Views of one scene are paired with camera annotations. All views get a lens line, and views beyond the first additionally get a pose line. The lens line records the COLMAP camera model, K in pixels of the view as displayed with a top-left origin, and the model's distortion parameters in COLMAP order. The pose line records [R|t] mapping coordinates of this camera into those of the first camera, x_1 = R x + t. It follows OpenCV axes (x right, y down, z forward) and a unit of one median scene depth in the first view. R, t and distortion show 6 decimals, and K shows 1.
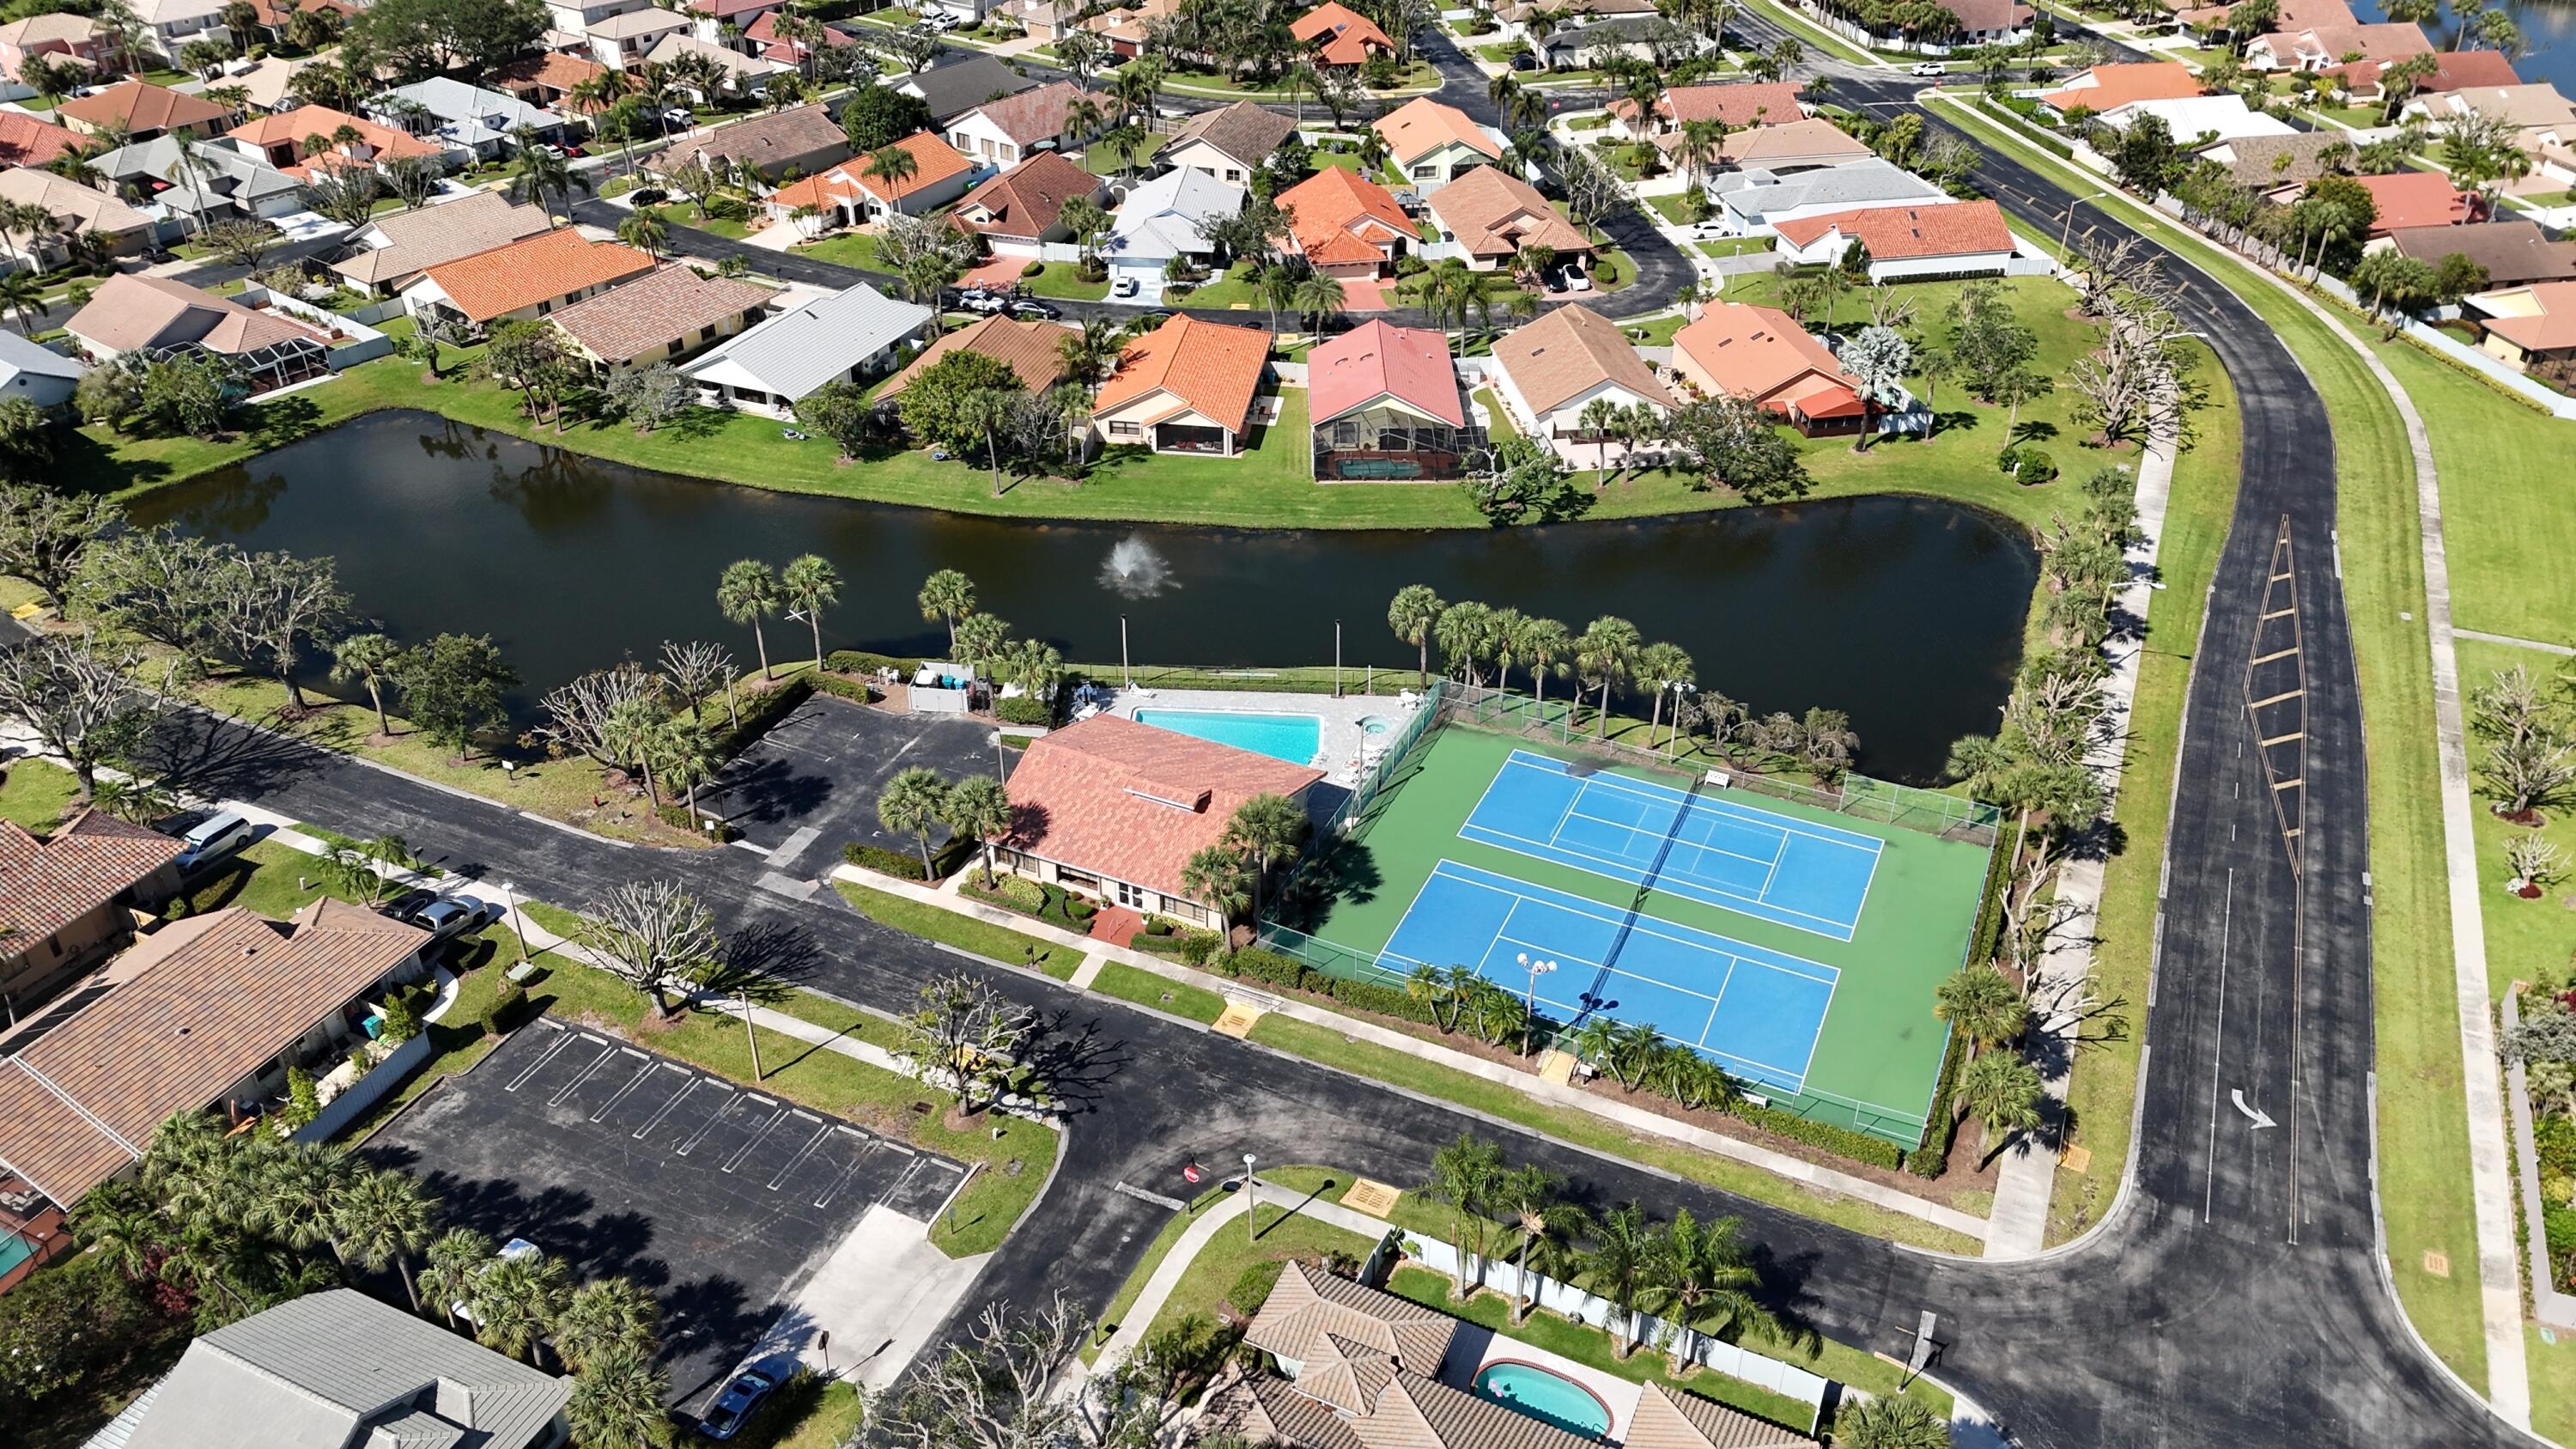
lens RADIAL K [[1909.2, 0, 1288.0], [0, 1909.2, 724.5], [0, 0, 1]] dist [0.070810, -0.072736]
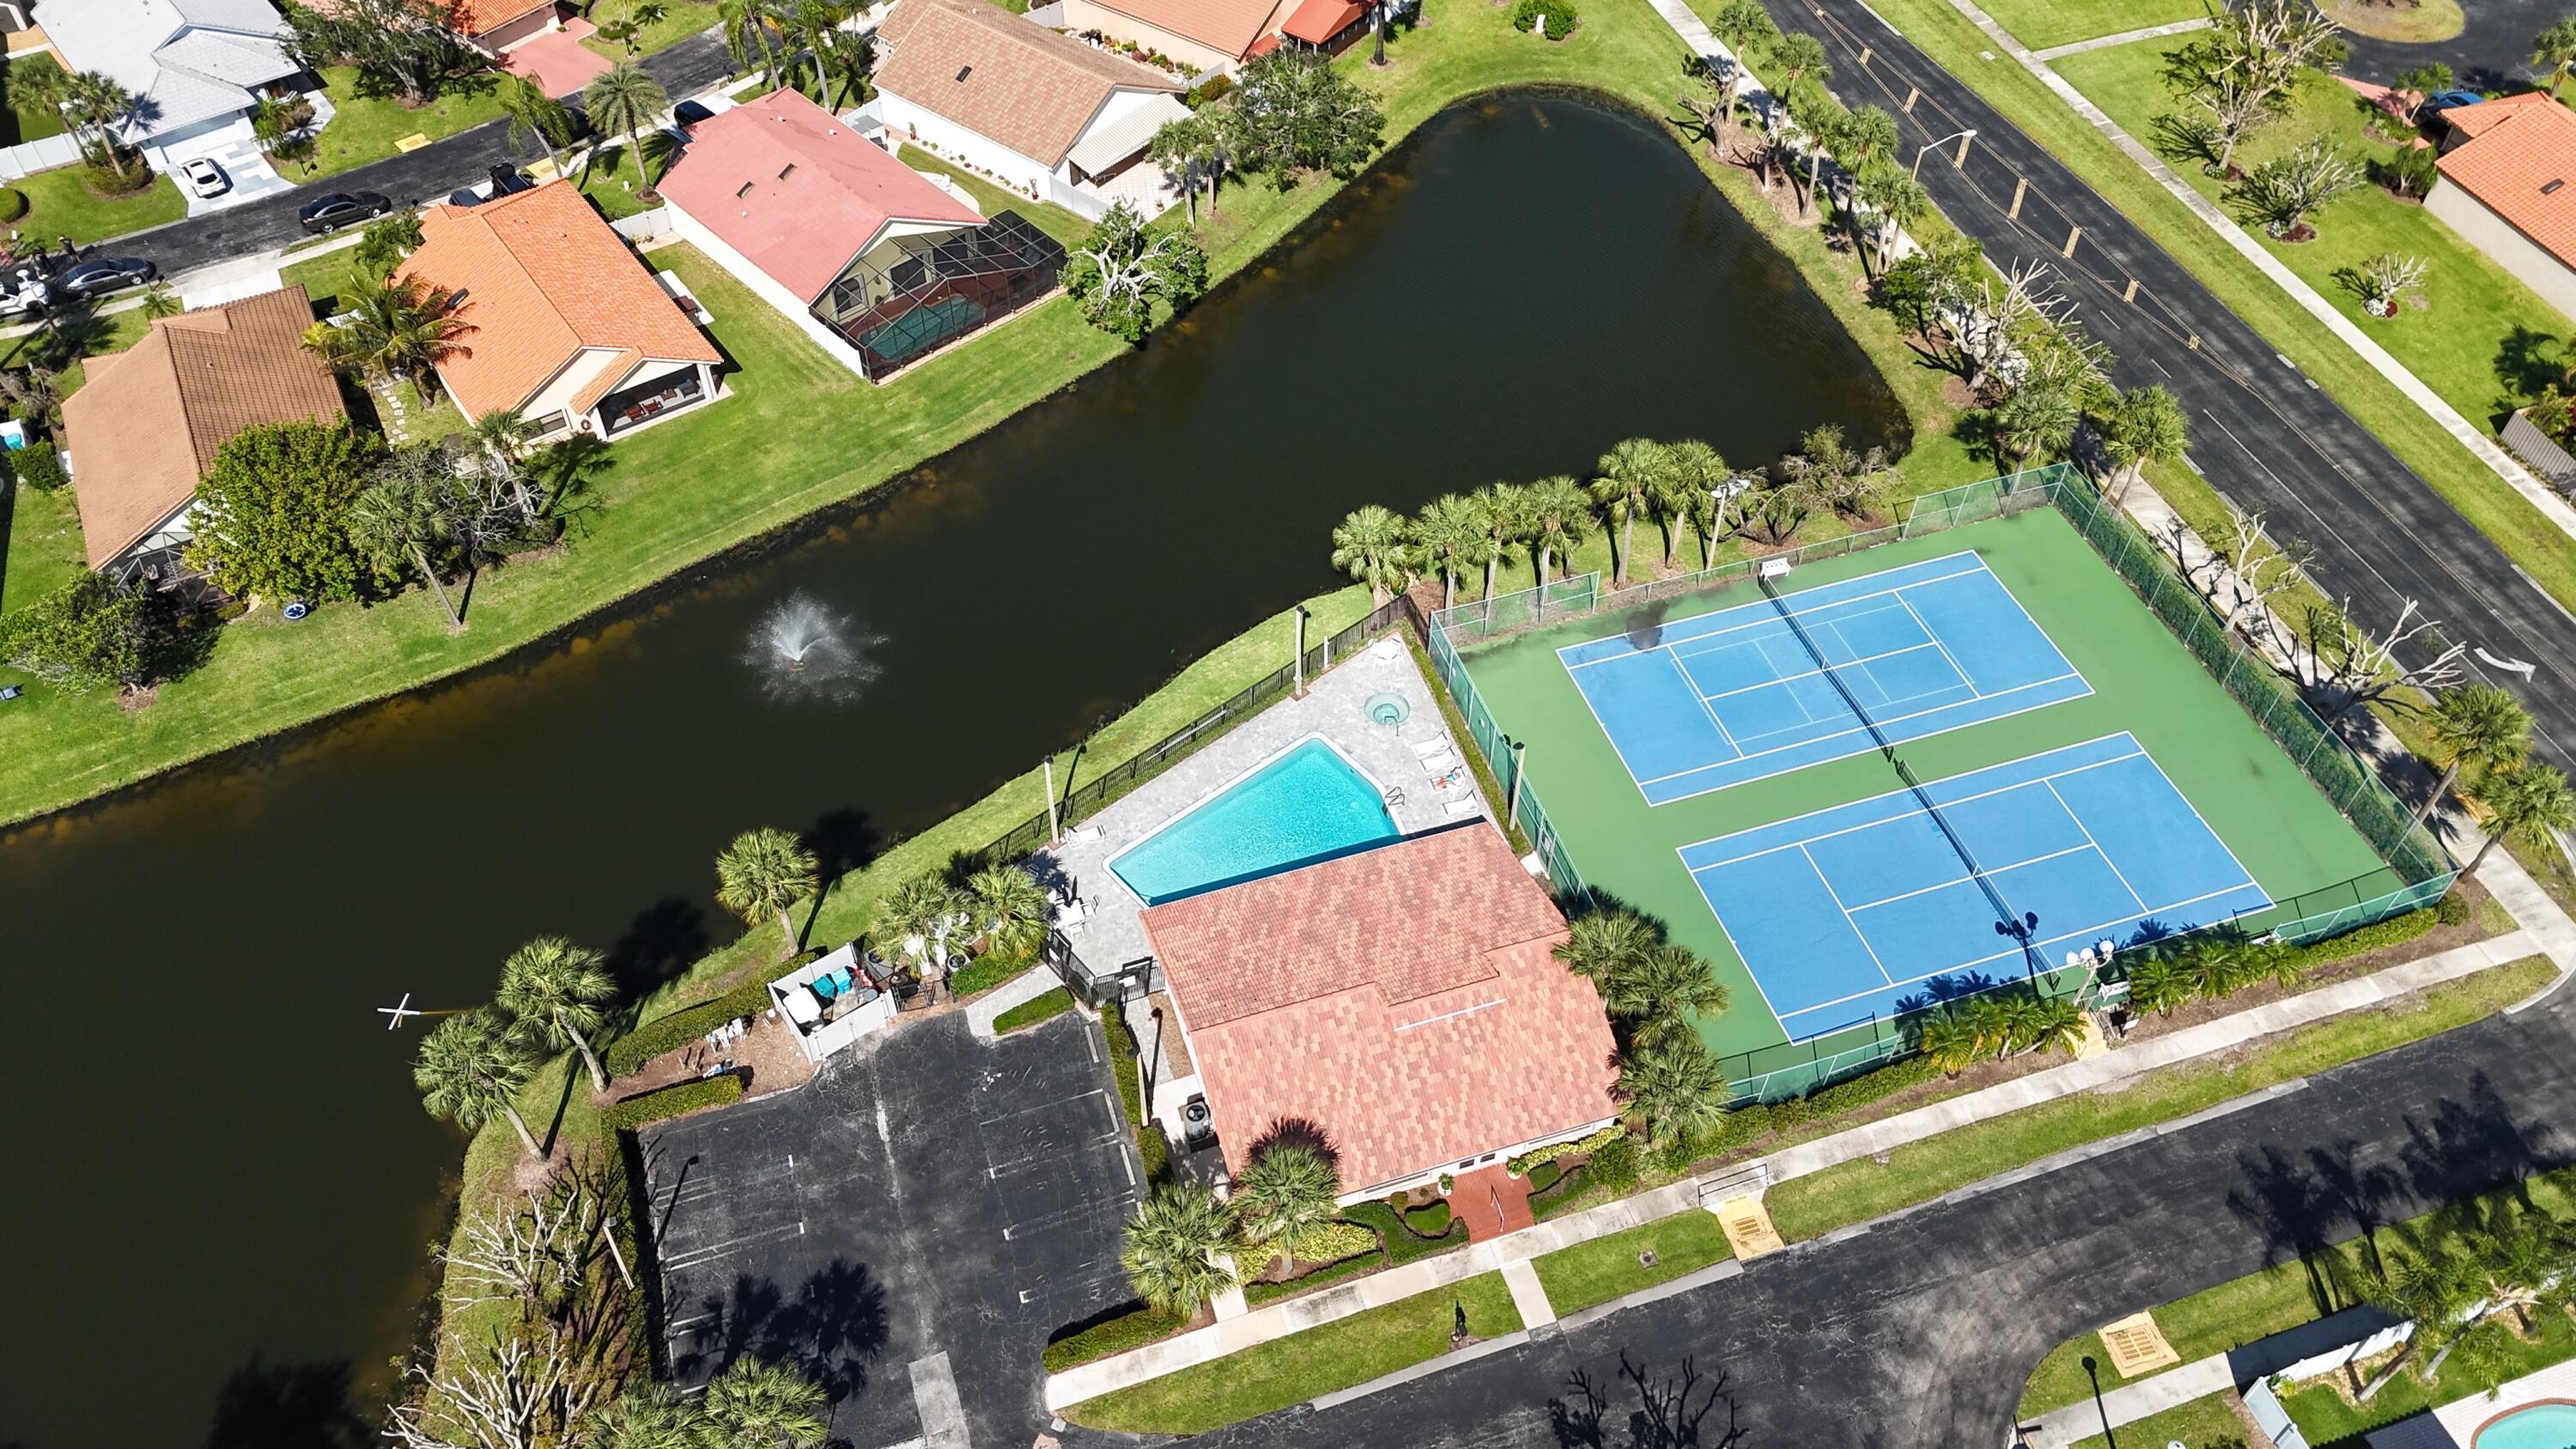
lens RADIAL K [[1909.2, 0, 1288.0], [0, 1909.2, 724.5], [0, 0, 1]] dist [0.070810, -0.072736]
pose [[0.730352, -0.502957, 0.462191, -0.325980], [0.366093, 0.859469, 0.356776, -0.272432], [-0.576682, -0.091368, 0.811844, 0.443922]]
